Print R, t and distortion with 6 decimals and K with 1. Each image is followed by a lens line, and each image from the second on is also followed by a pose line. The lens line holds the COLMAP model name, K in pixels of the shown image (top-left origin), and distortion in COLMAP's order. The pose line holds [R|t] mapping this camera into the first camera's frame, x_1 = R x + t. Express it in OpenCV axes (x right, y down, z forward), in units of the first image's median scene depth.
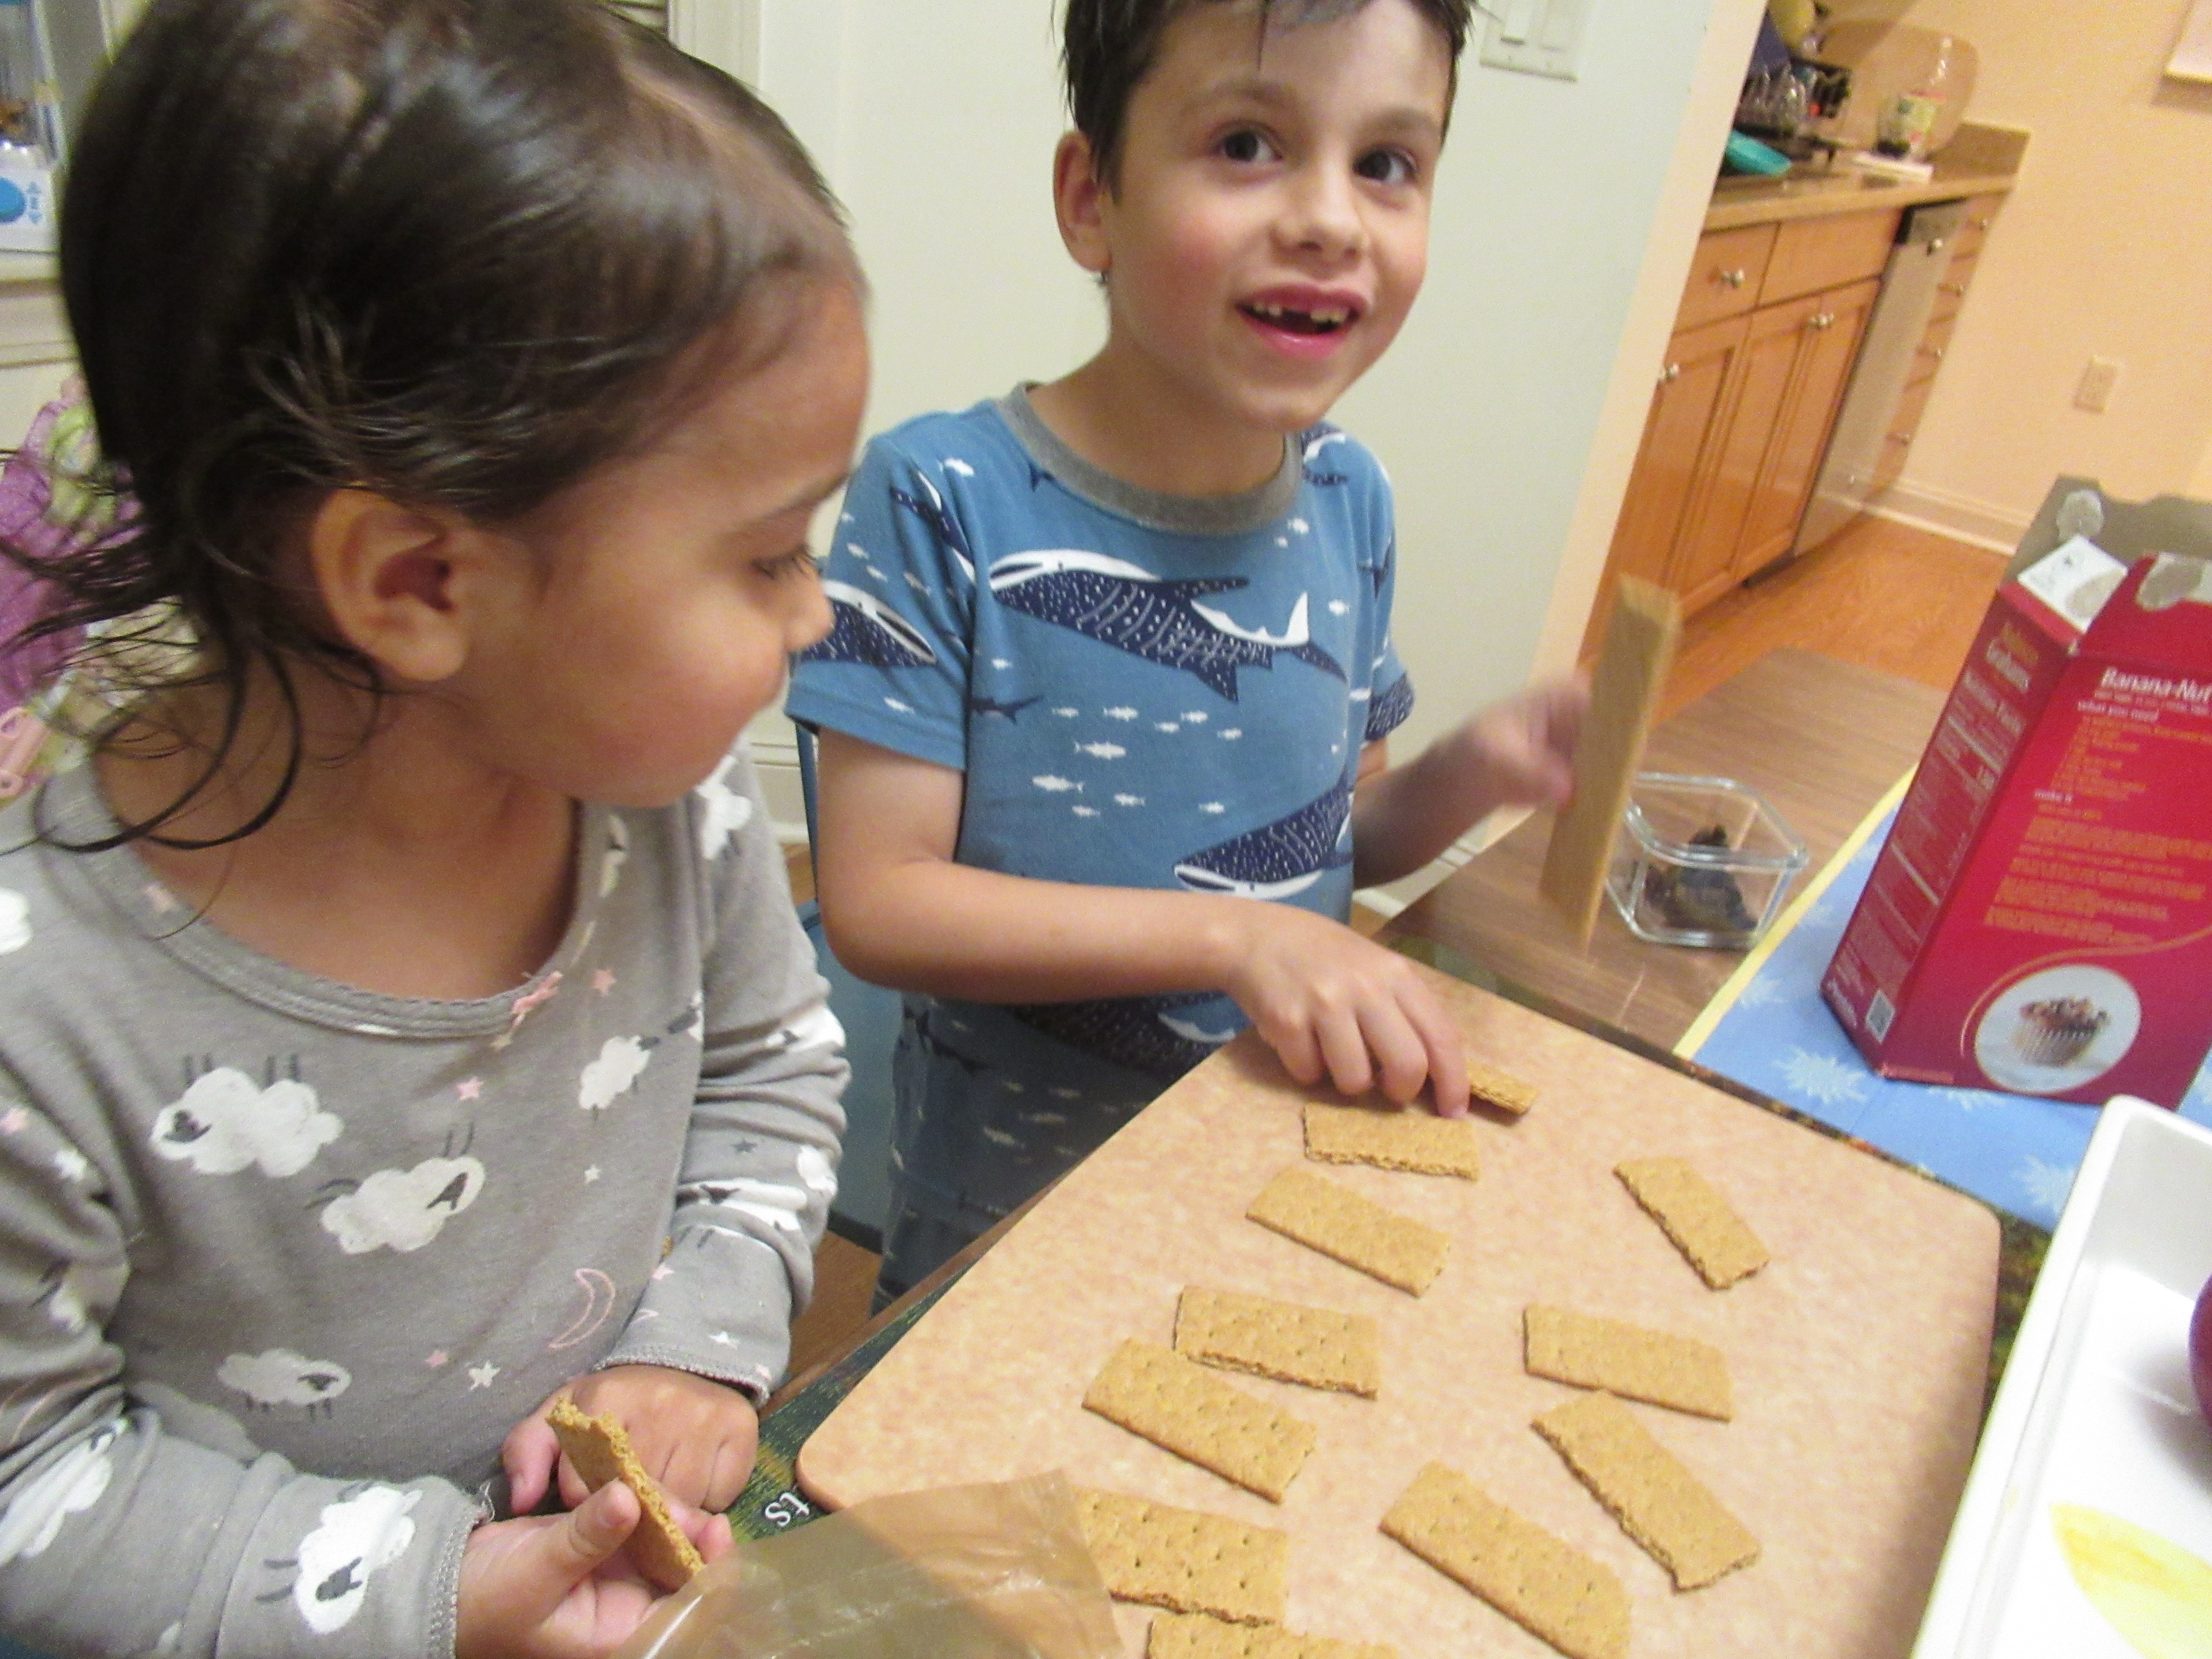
lens RADIAL K [[1627.7, 0, 1104.0], [0, 1627.7, 833.0], [0, 0, 1]] dist [0.005368, -0.012082]
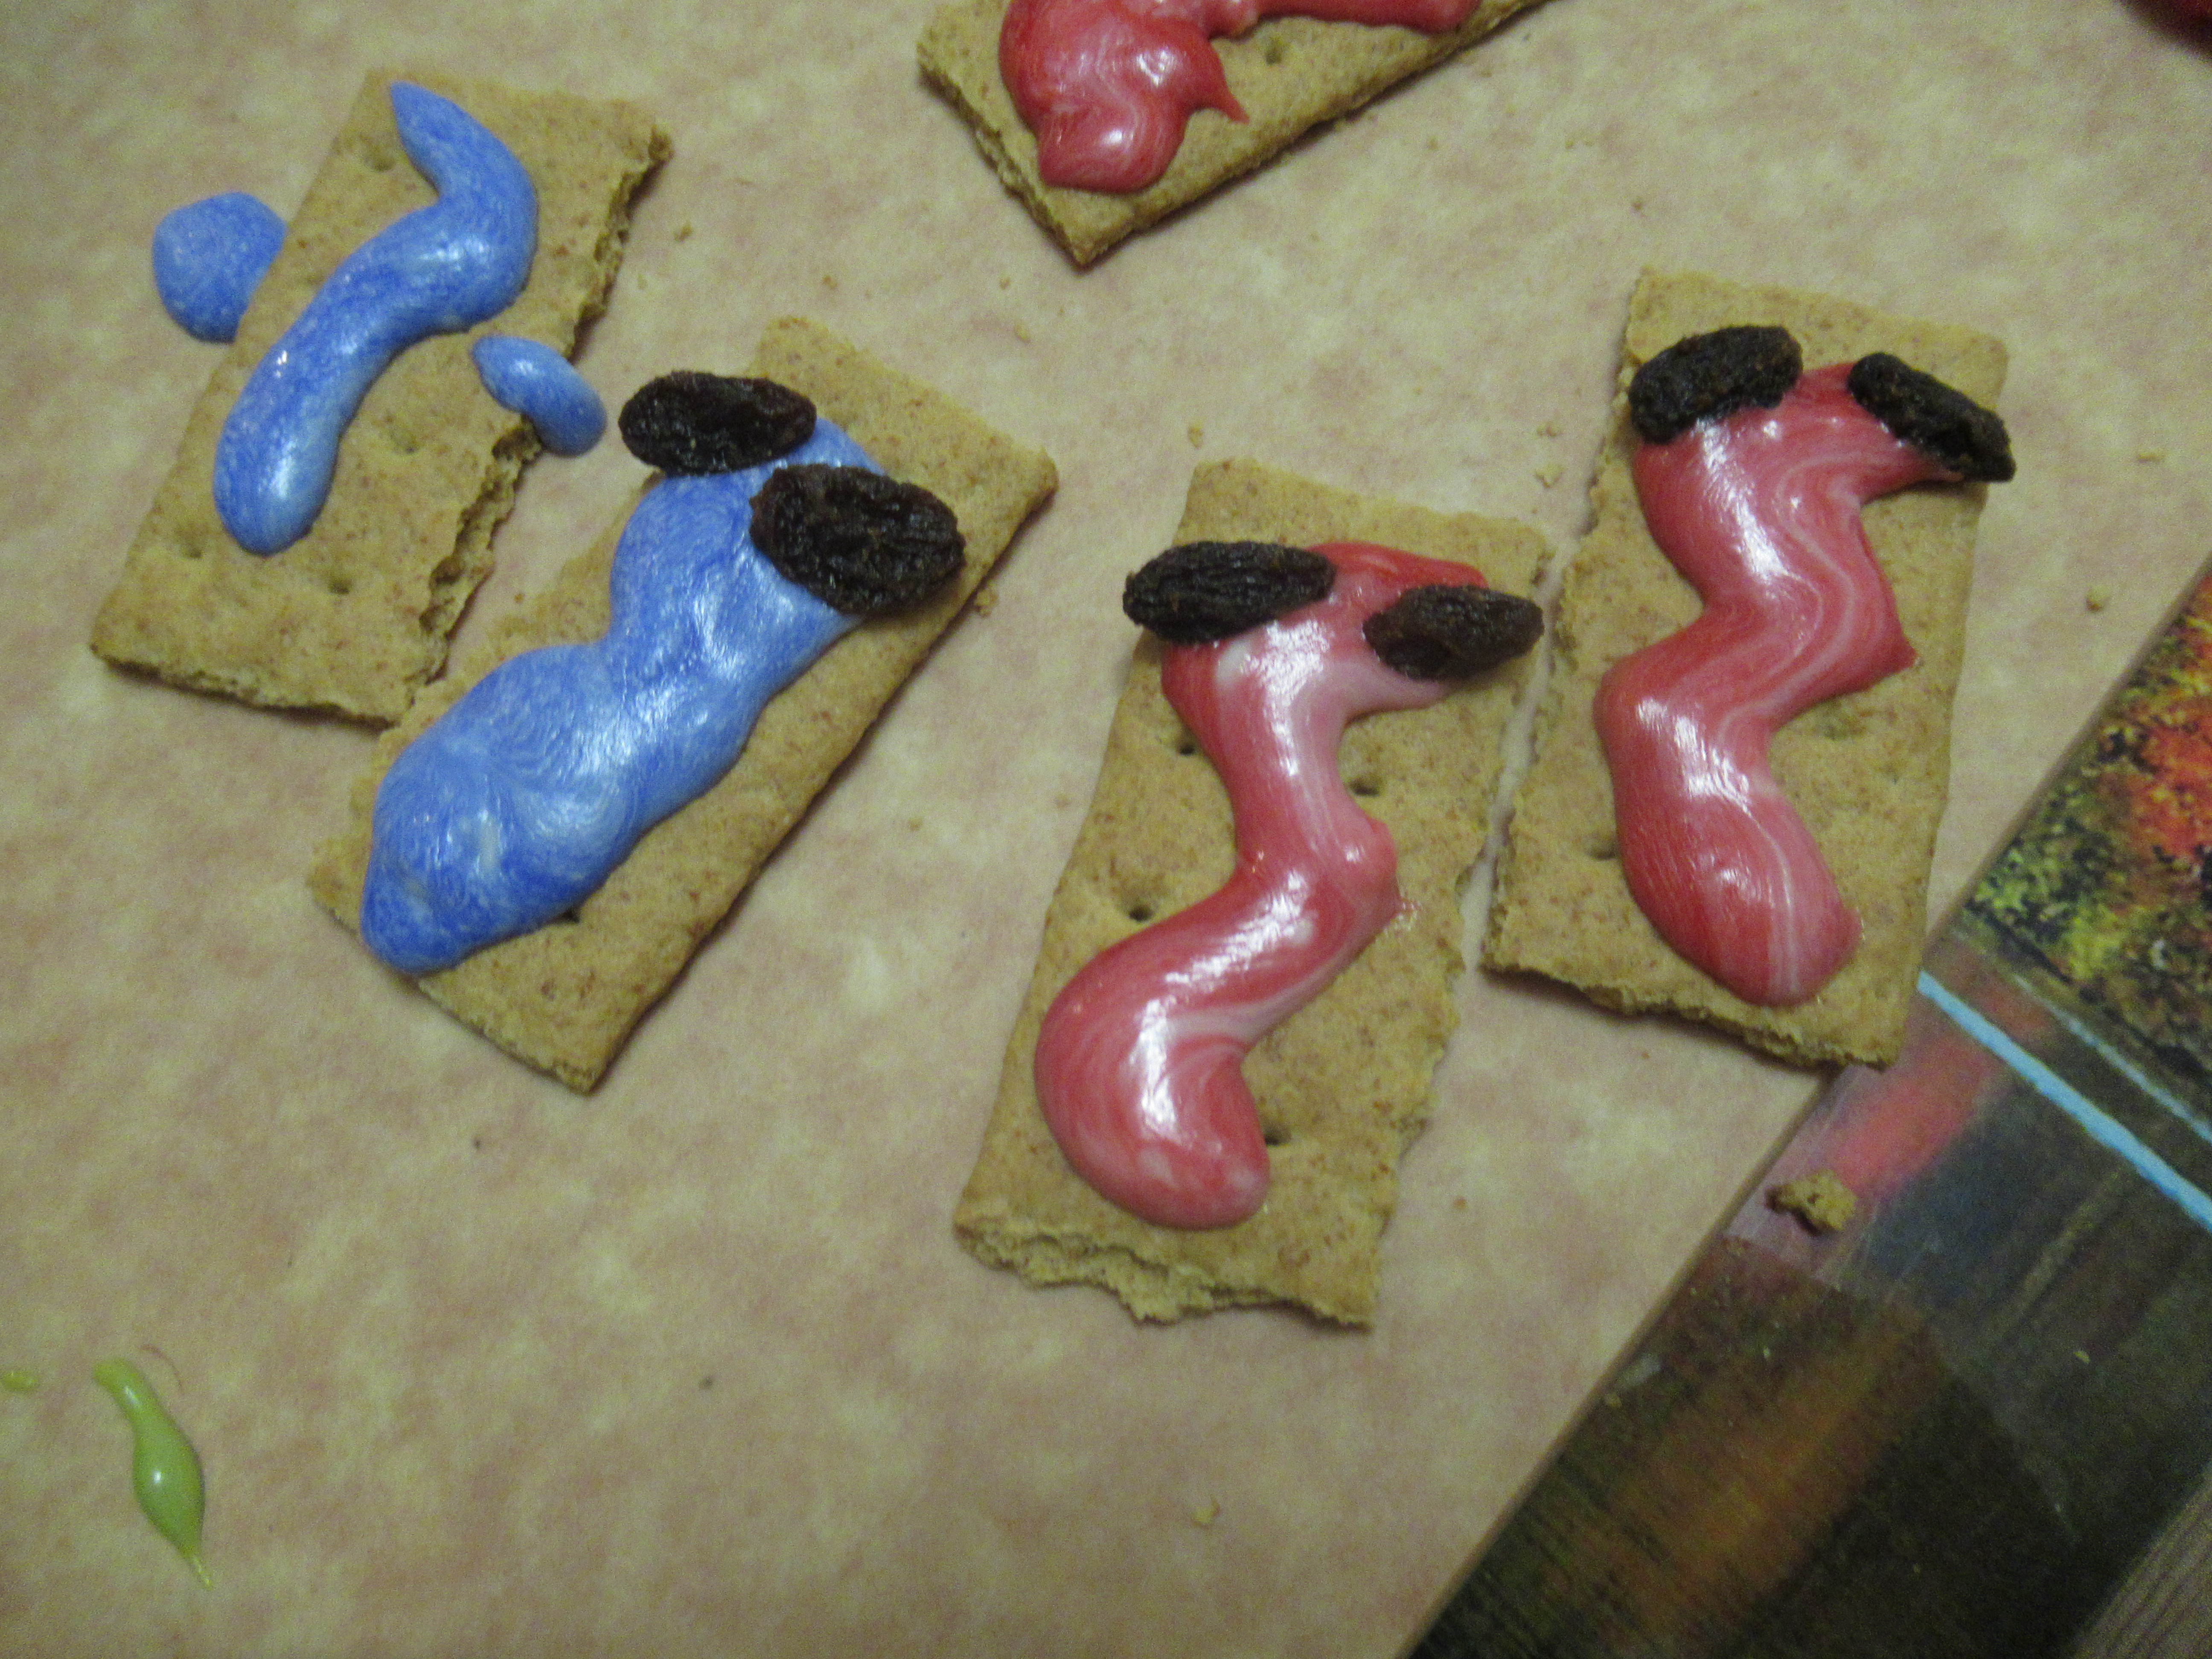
lens RADIAL K [[1627.7, 0, 1119.5], [0, 1627.7, 829.5], [0, 0, 1]] dist [0.005368, -0.012082]
pose [[0.112063, -0.974911, 0.192331, -0.008932], [0.543175, 0.222172, 0.809692, 0.123061], [-0.832108, 0.013733, 0.554444, 0.545059]]
